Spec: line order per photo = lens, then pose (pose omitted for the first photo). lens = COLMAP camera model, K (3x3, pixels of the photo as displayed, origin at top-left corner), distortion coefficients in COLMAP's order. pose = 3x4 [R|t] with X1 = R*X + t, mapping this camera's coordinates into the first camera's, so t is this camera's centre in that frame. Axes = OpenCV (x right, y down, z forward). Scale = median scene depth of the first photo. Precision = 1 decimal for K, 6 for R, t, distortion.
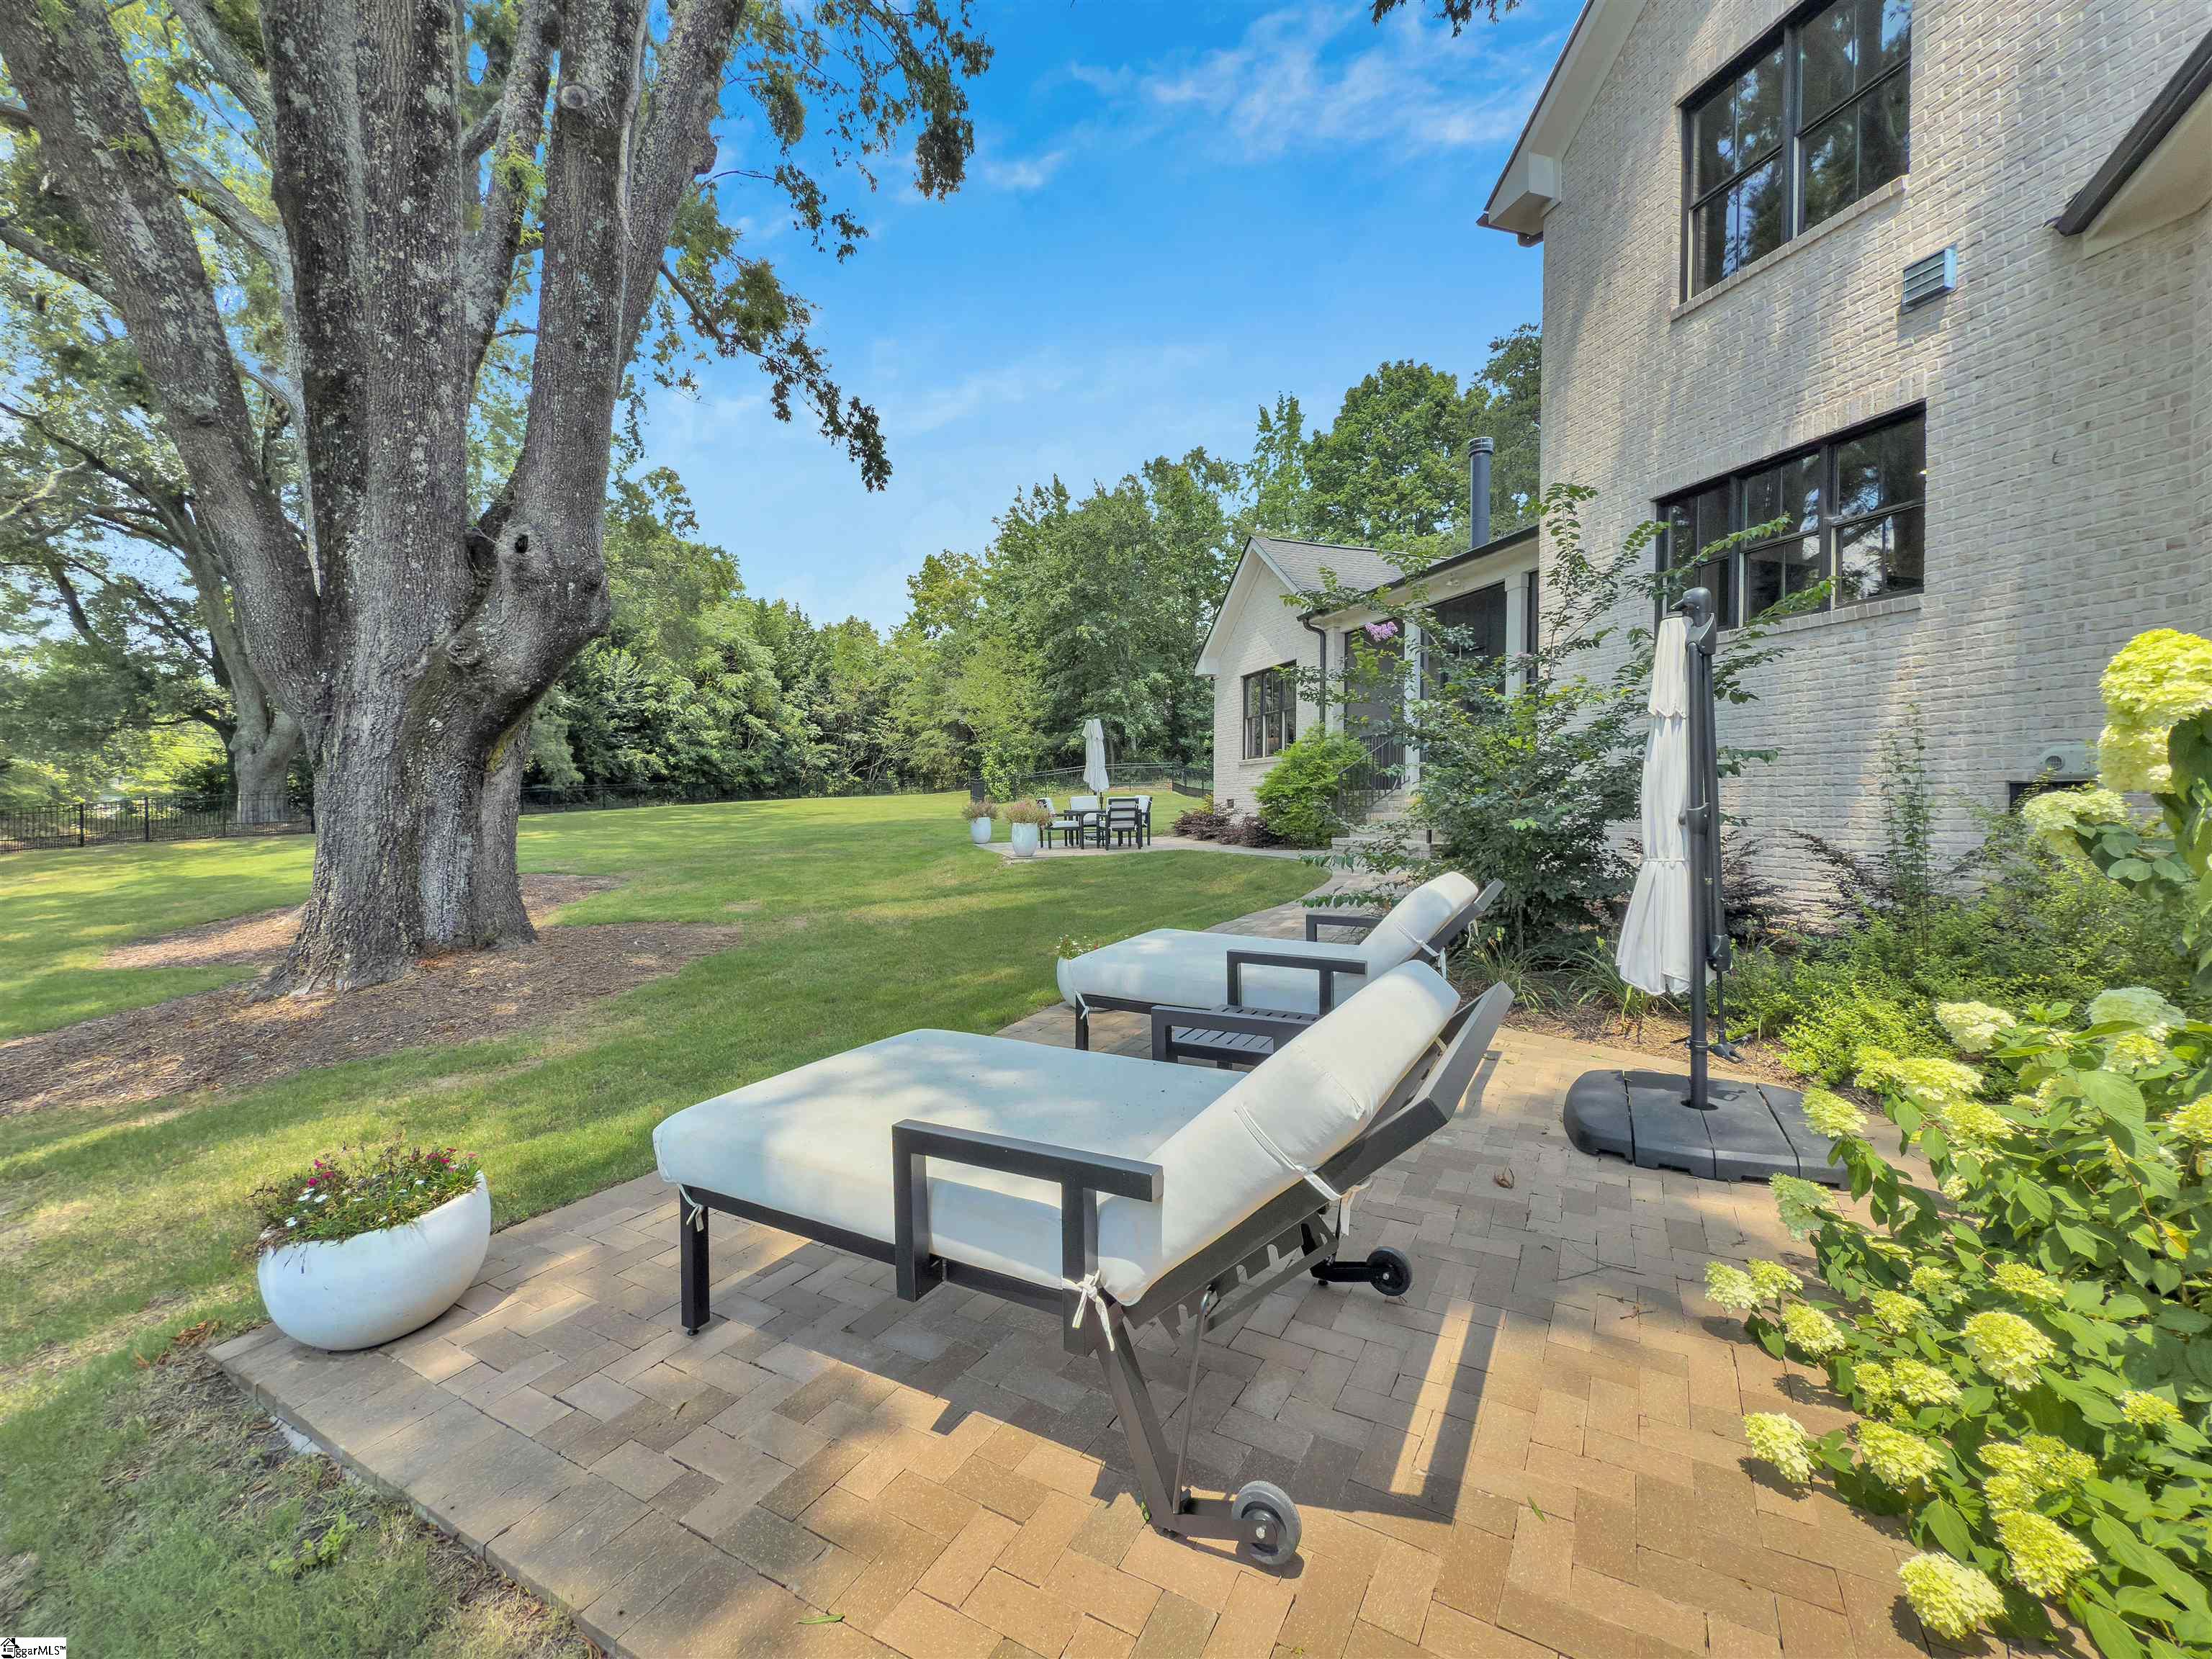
lens RADIAL K [[898.5, 0, 1106.0], [0, 898.5, 829.5], [0, 0, 1]] dist [-0.003621, -0.000516]
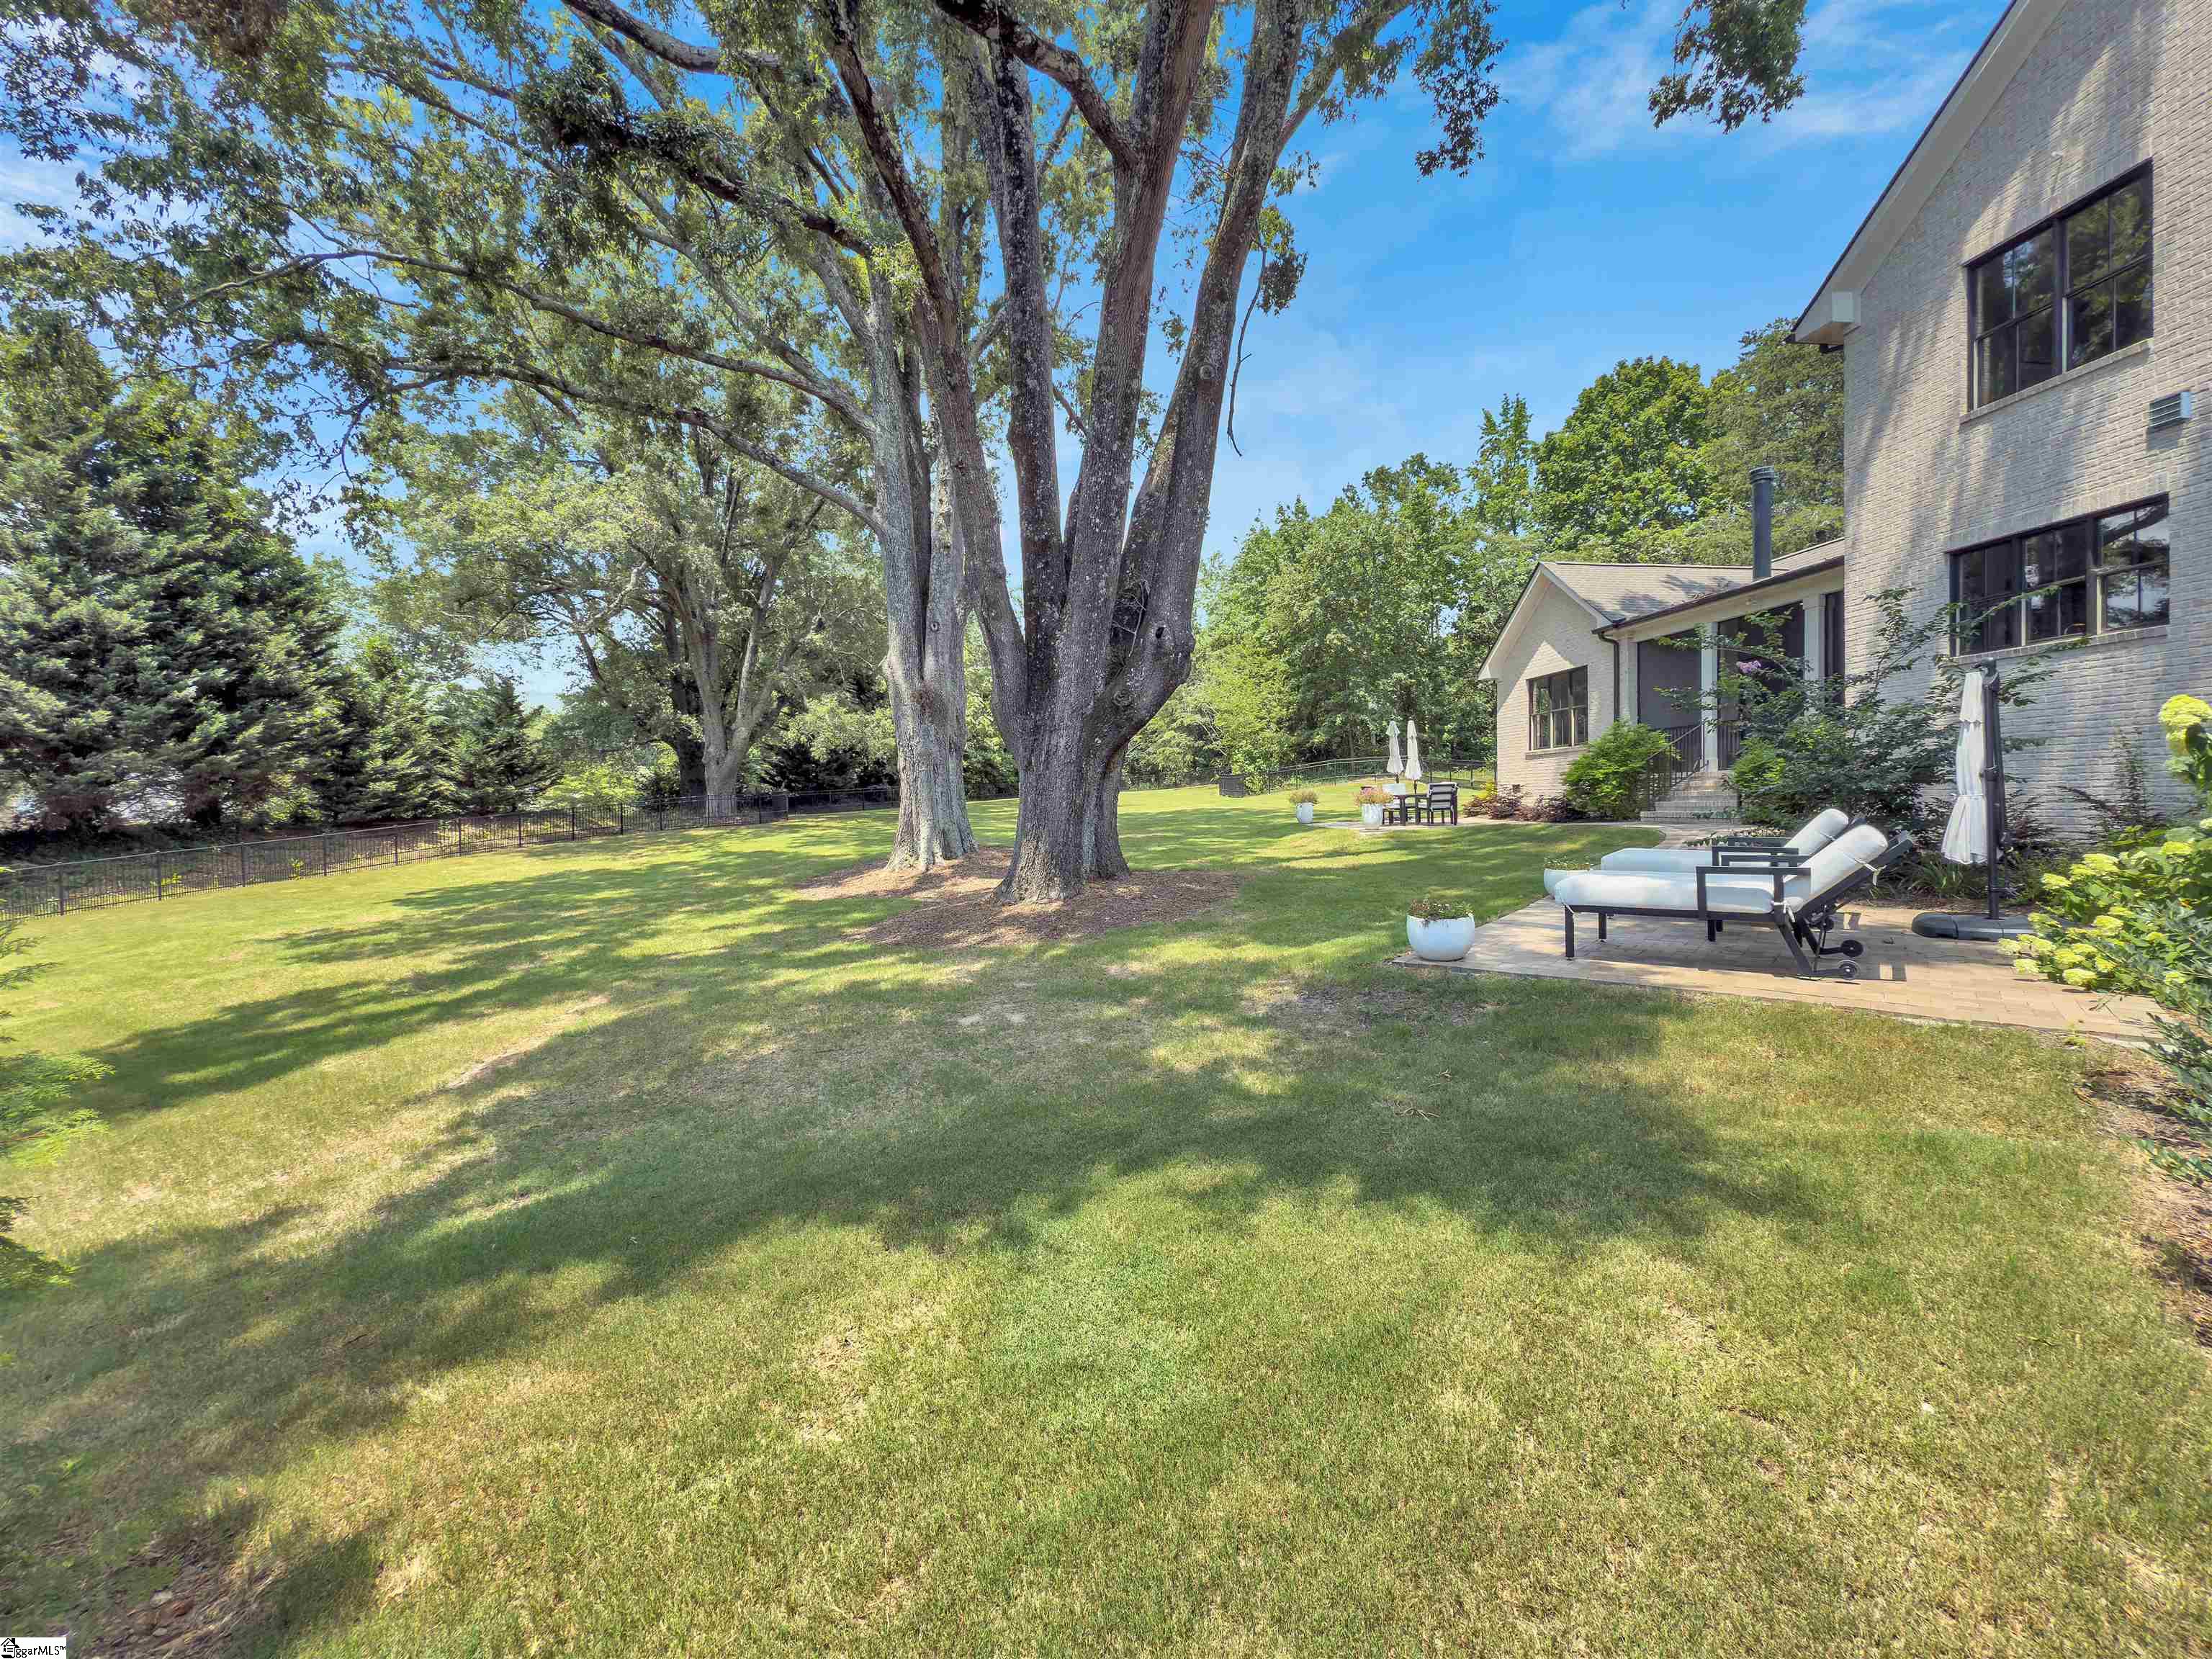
lens RADIAL K [[887.7, 0, 1103.2], [0, 887.7, 816.5], [0, 0, 1]] dist [-0.001505, -0.000161]
pose [[0.979617, -0.010413, -0.200604, -0.184330], [0.008336, 0.999903, -0.011194, 0.018550], [0.200701, 0.009294, 0.979609, -0.278020]]
